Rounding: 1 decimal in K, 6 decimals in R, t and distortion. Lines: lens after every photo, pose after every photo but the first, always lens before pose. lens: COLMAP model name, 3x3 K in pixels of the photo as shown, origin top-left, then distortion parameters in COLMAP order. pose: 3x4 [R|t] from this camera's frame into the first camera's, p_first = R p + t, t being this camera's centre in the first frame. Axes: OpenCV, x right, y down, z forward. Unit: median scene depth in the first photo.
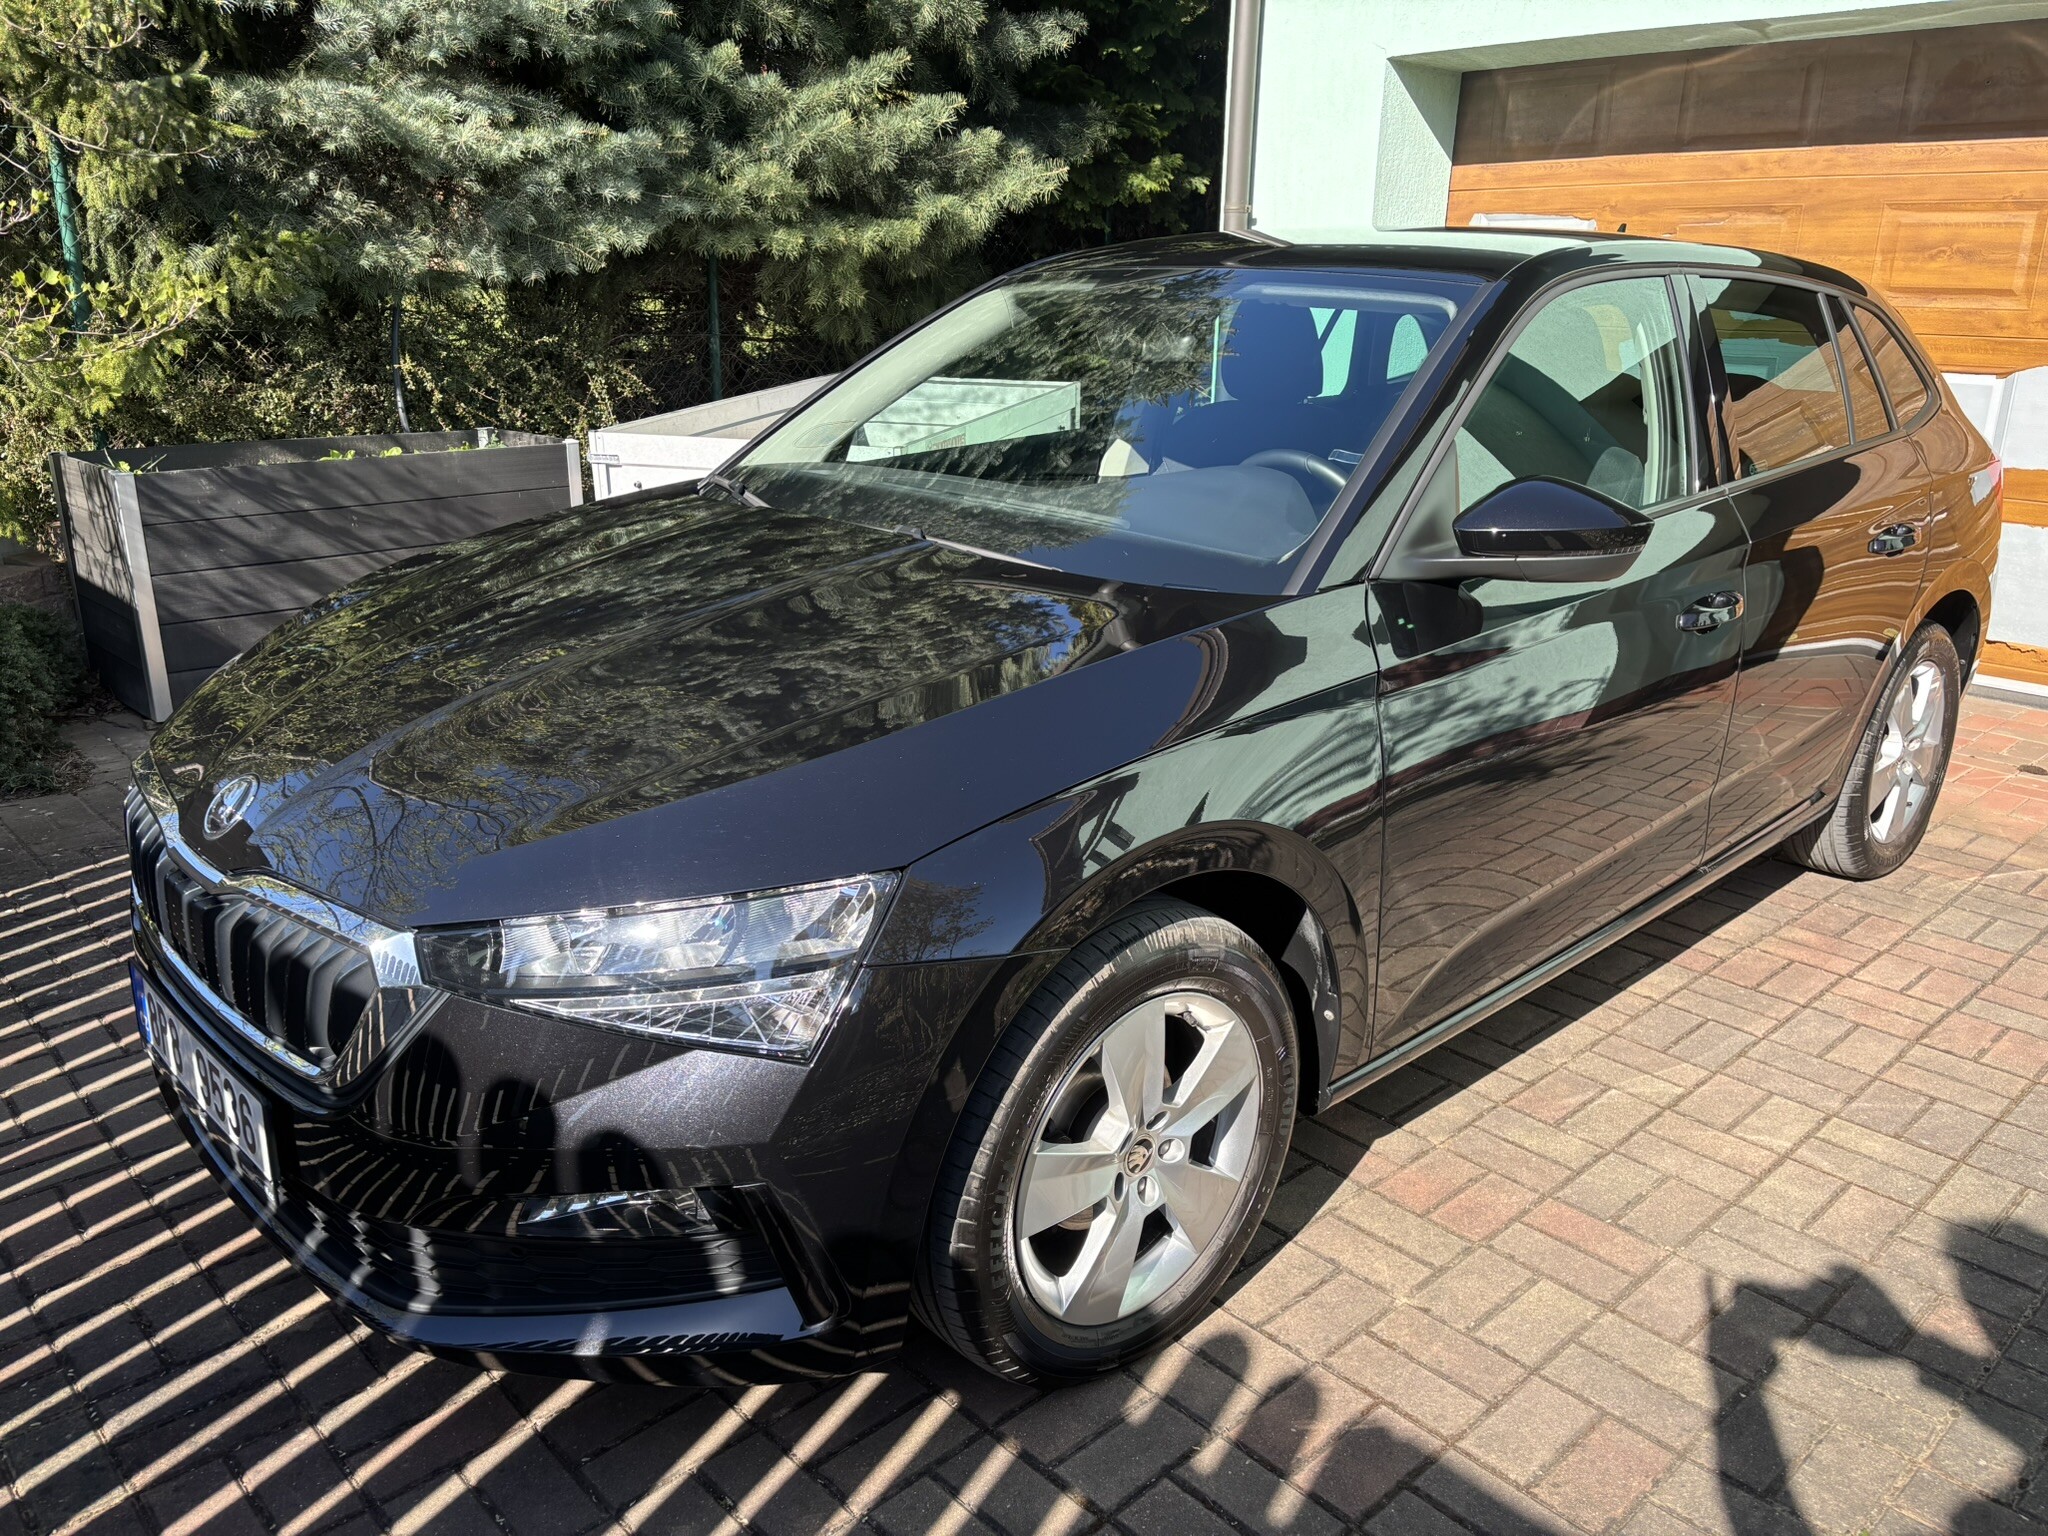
lens RADIAL K [[1559.0, 0, 1022.1], [0, 1559.0, 769.7], [0, 0, 1]] dist [0.000252, -0.018099]
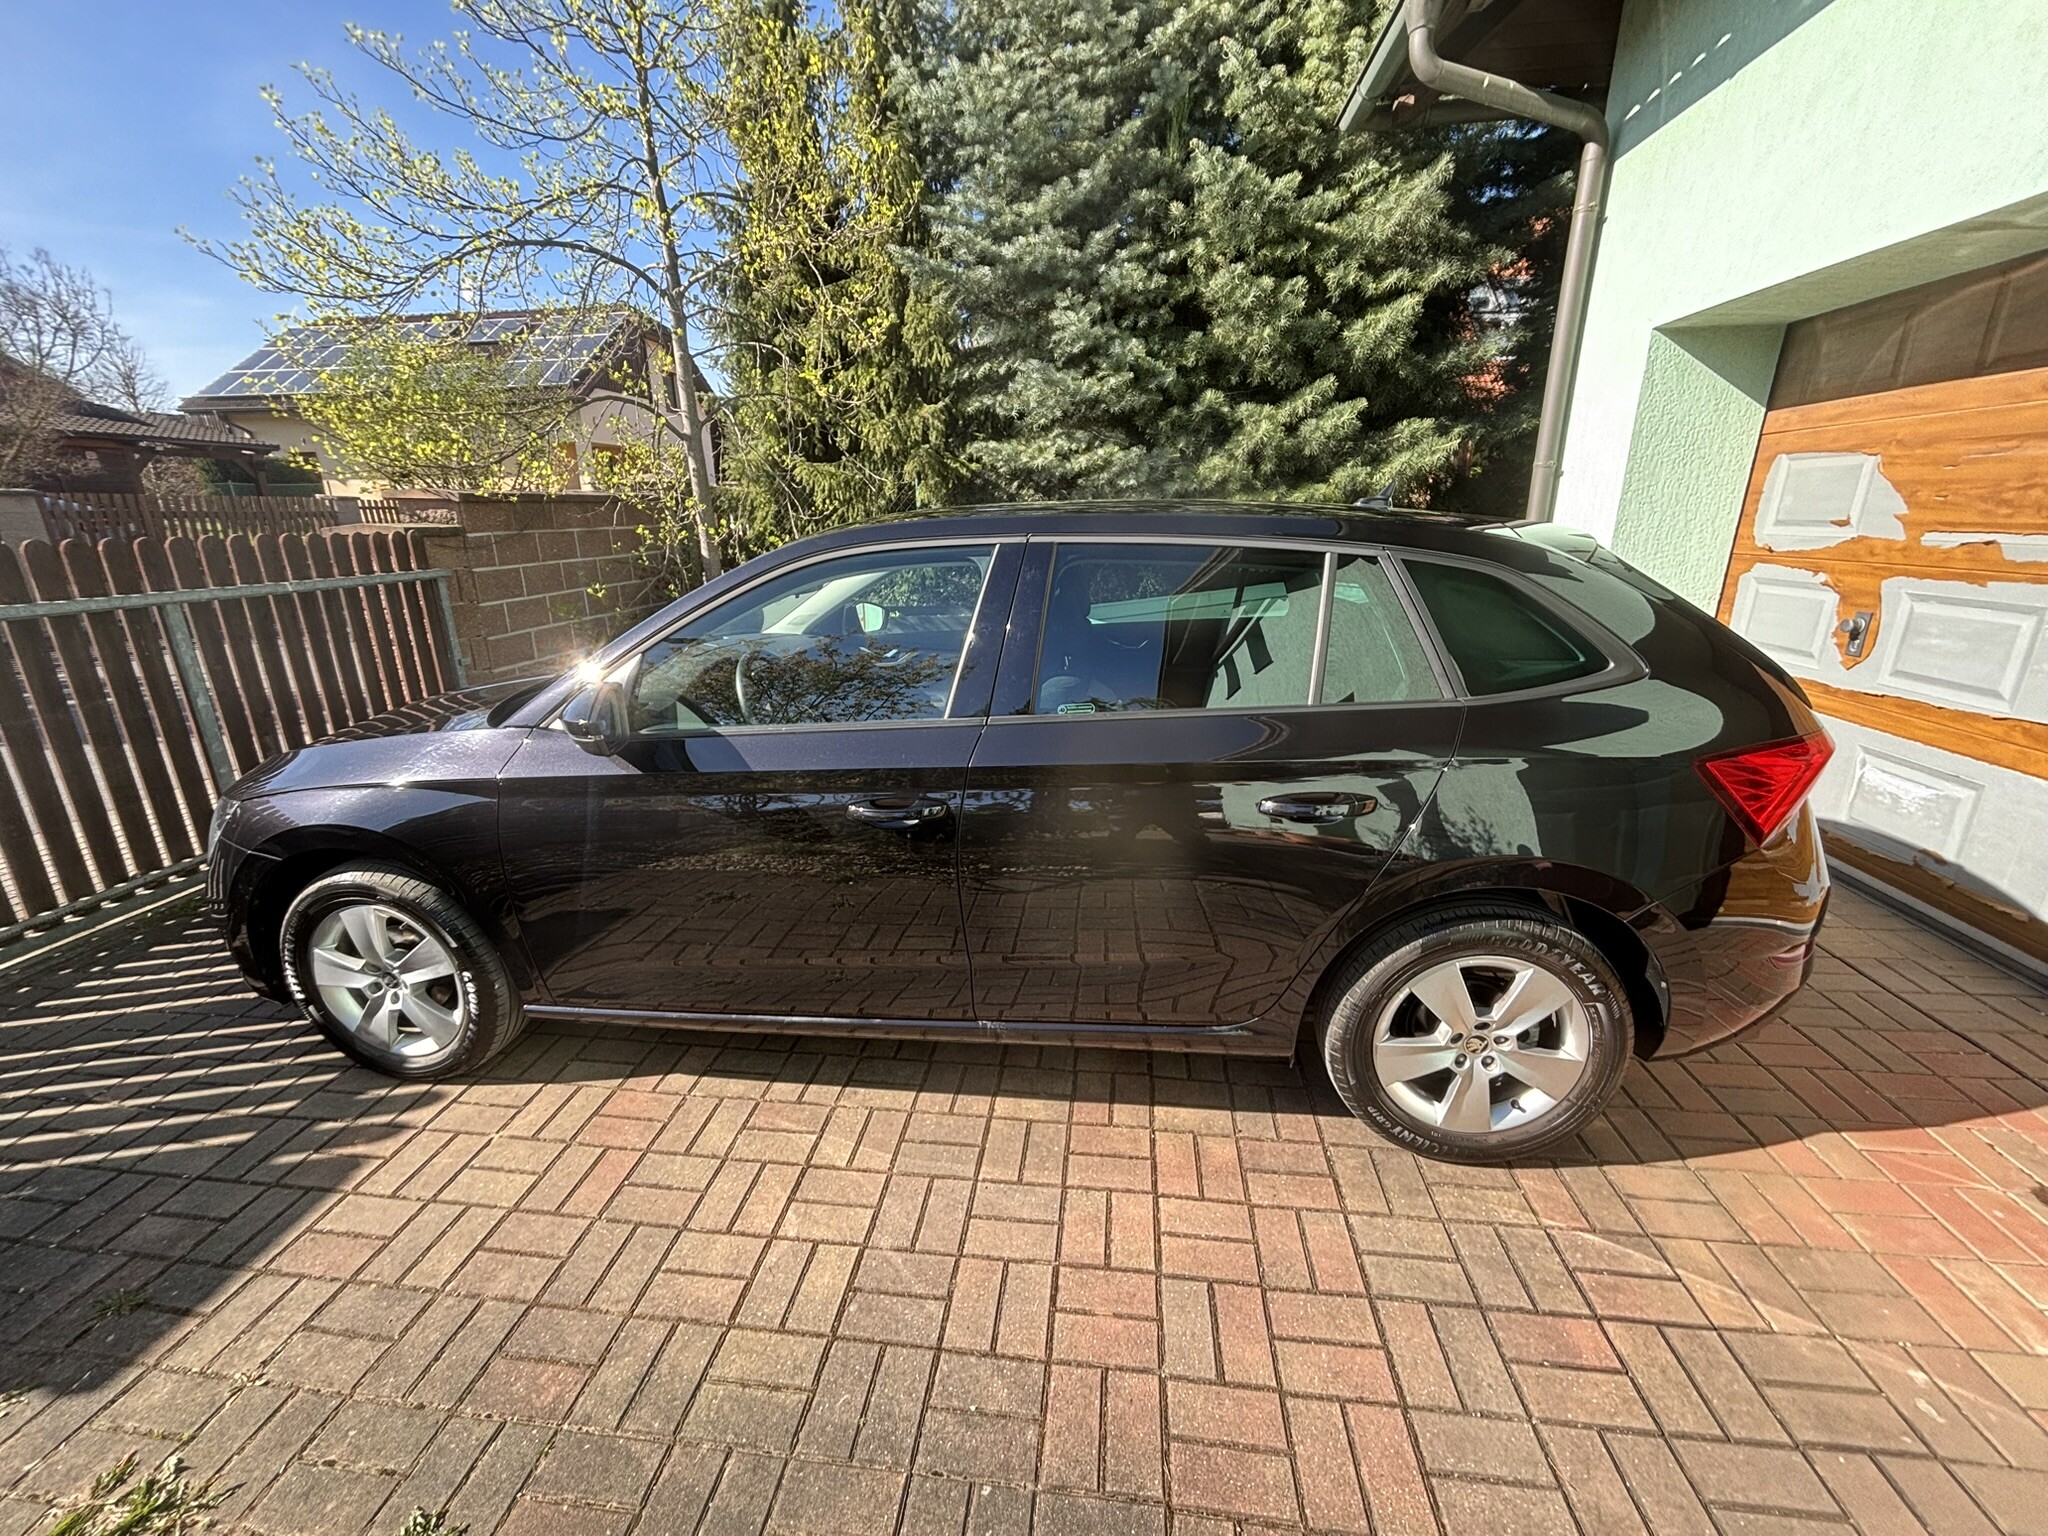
lens RADIAL K [[826.3, 0, 1014.3], [0, 826.3, 766.7], [0, 0, 1]] dist [-0.002889, -0.001173]
pose [[0.637971, 0.203066, -0.742804, 0.468611], [-0.207605, 0.974244, 0.088031, -0.103380], [0.741548, 0.098049, 0.663696, 0.295418]]
